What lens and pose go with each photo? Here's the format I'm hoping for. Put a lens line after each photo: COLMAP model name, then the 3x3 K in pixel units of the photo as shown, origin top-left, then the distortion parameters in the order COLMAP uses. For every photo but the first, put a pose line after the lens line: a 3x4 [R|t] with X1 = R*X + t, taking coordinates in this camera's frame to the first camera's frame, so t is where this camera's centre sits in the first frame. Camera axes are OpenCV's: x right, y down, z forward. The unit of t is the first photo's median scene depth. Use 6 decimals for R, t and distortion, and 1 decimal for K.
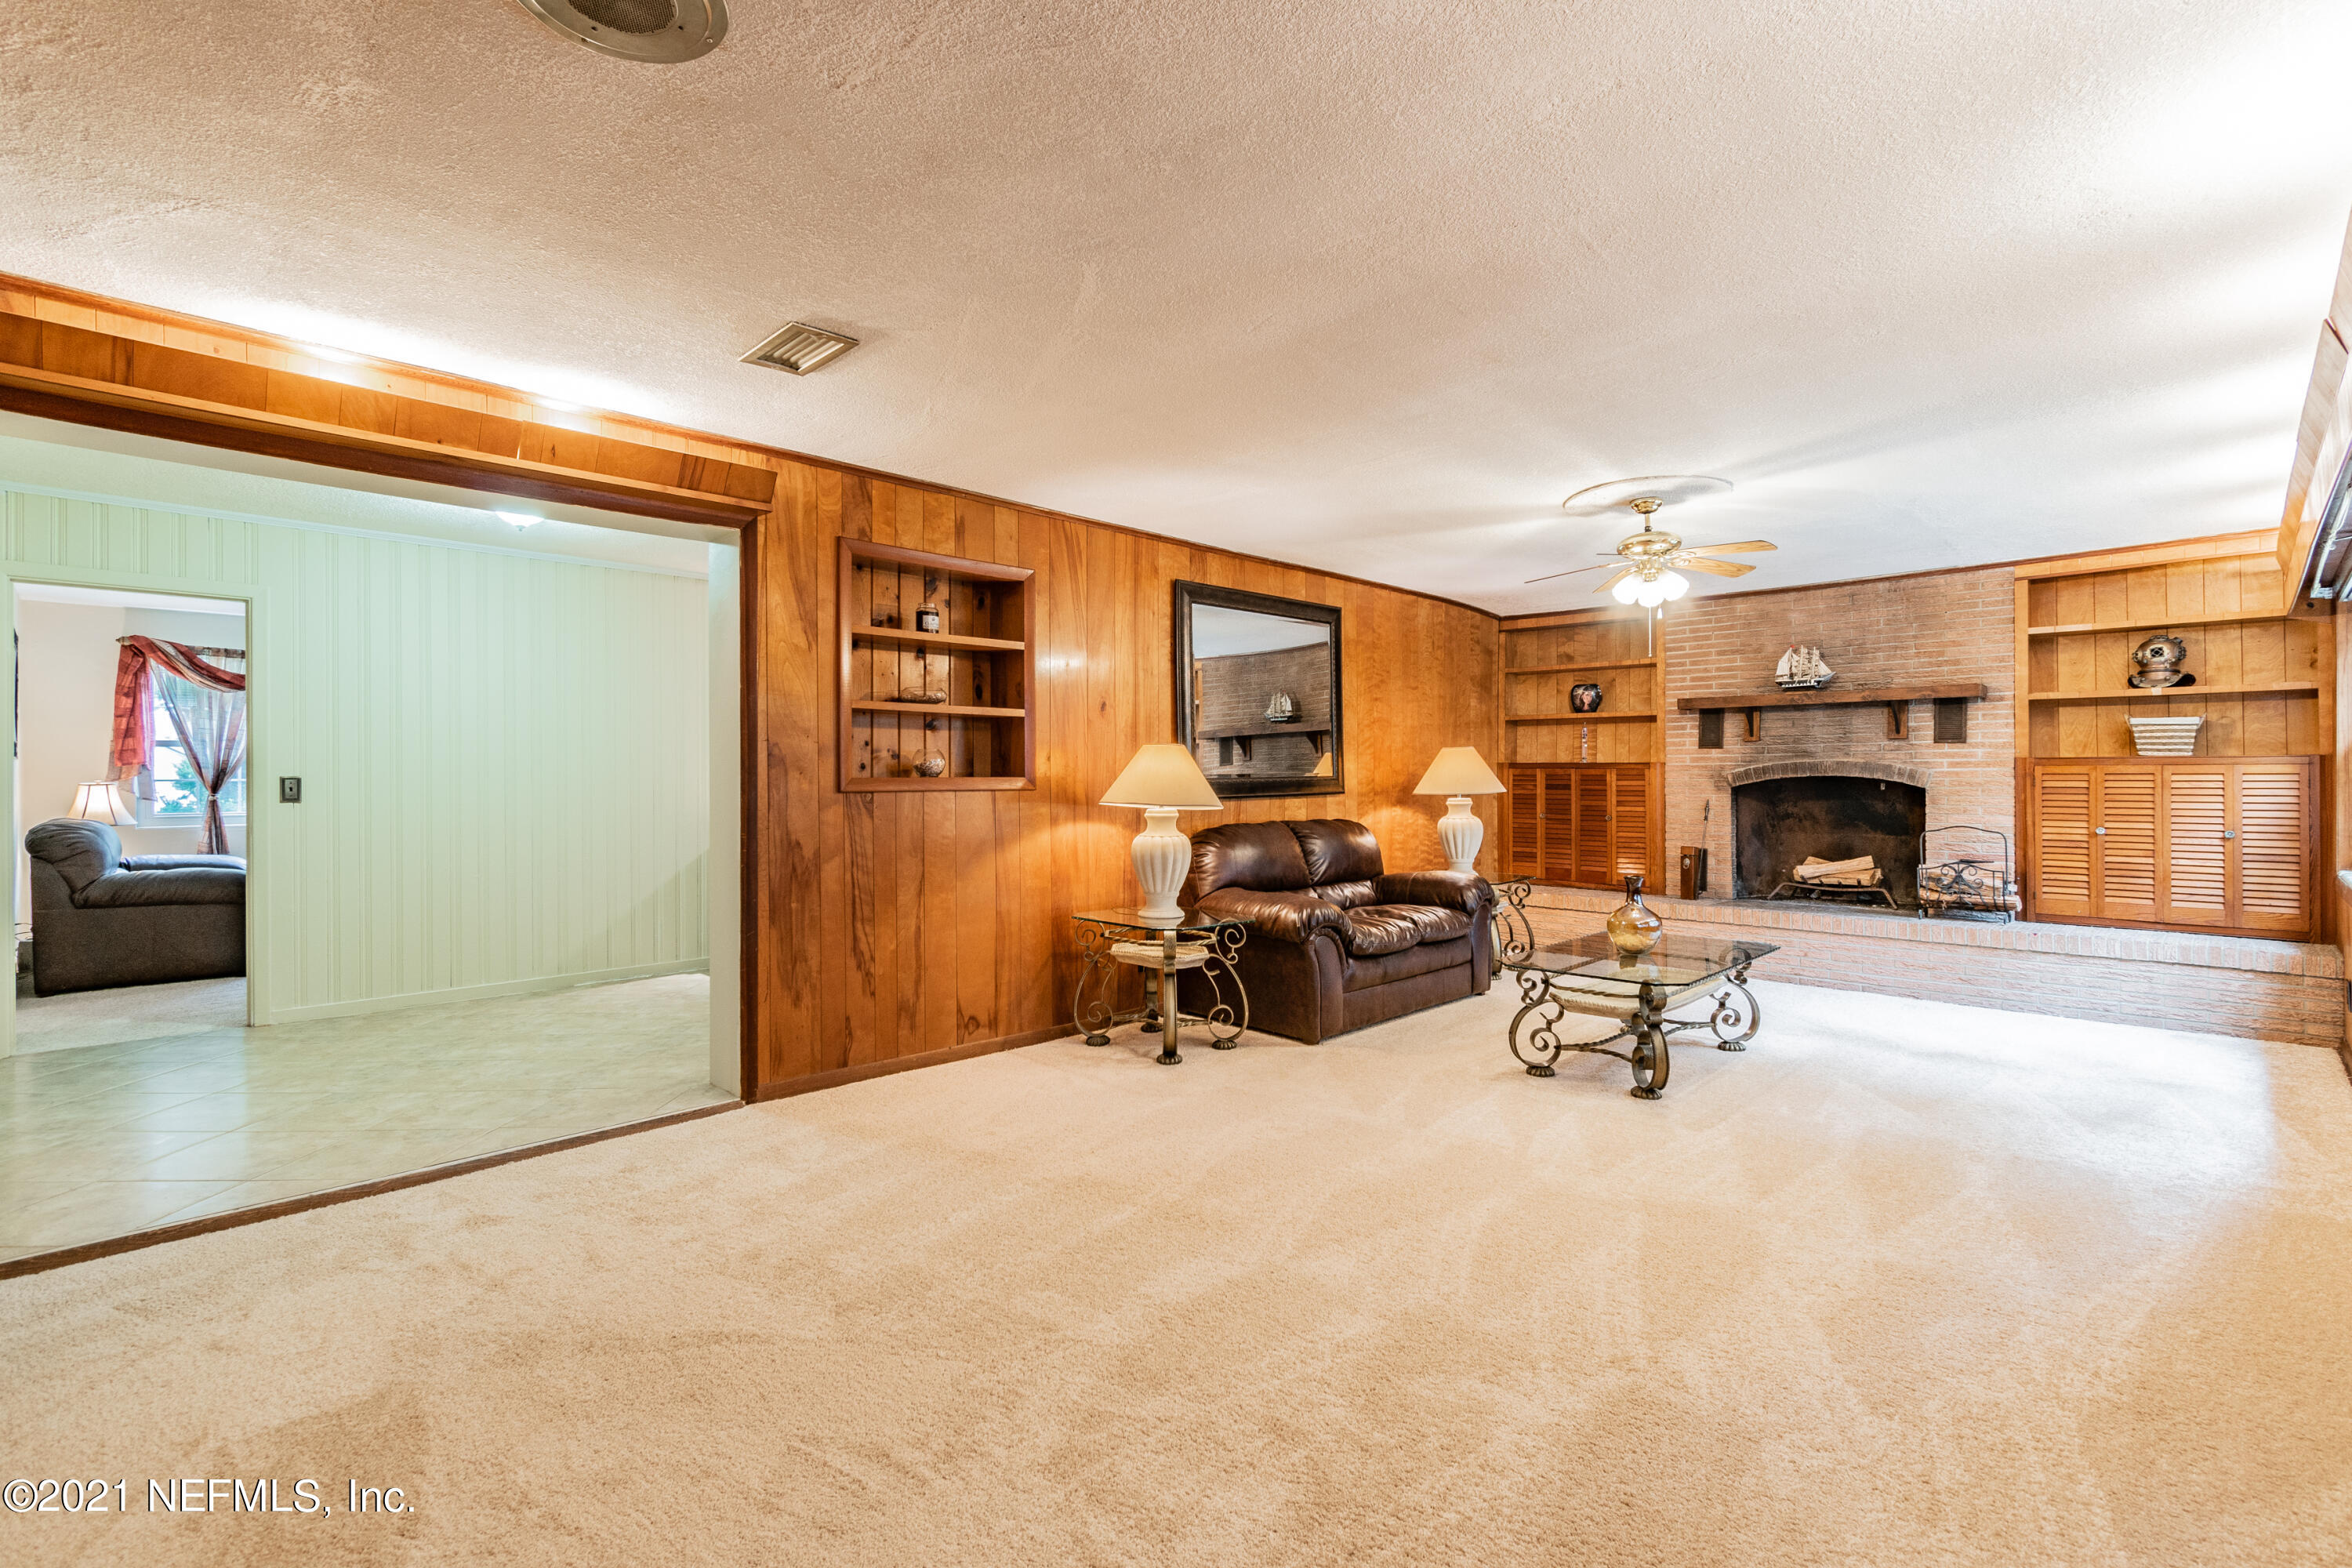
lens RADIAL K [[1063.2, 0, 1161.6], [0, 1063.2, 784.3], [0, 0, 1]] dist [0.002062, -0.002709]
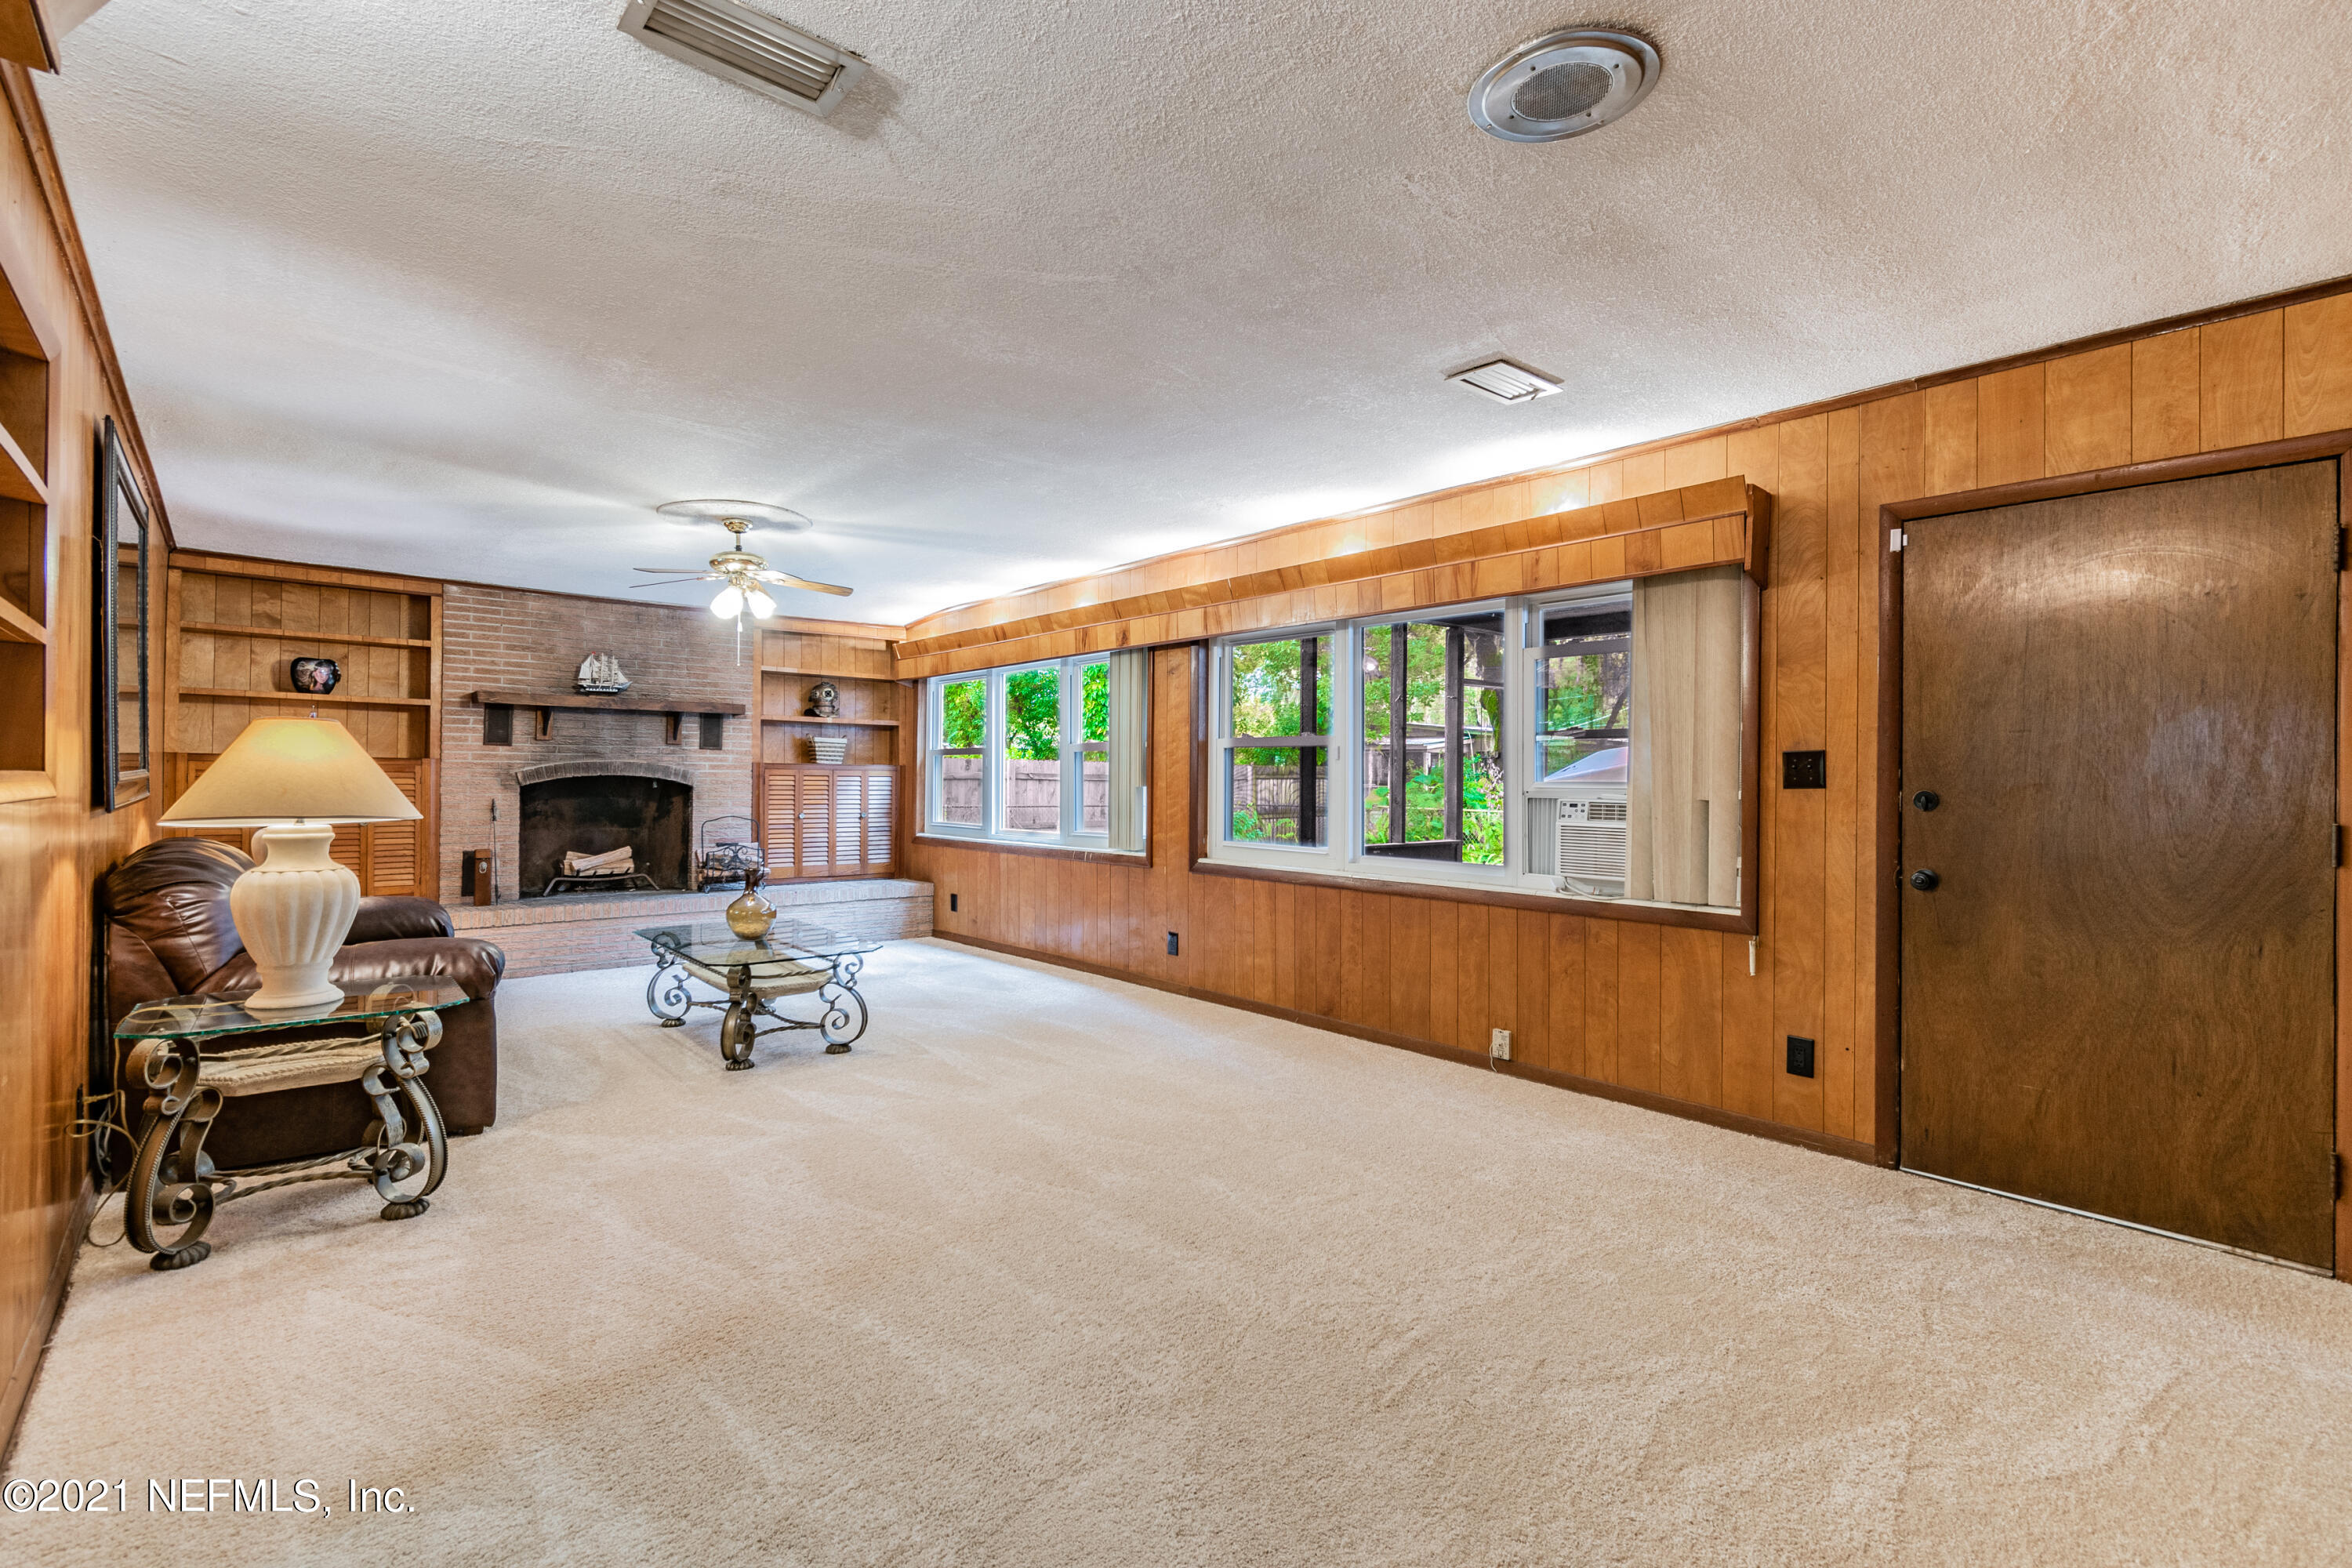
lens RADIAL K [[1063.2, 0, 1191.2], [0, 1063.2, 777.8], [0, 0, 1]] dist [0.002062, -0.002709]
pose [[0.067098, 0.003935, 0.997739, -0.448900], [-0.000427, 0.999992, -0.003915, -0.001232], [-0.997746, -0.000163, 0.067100, 0.354540]]
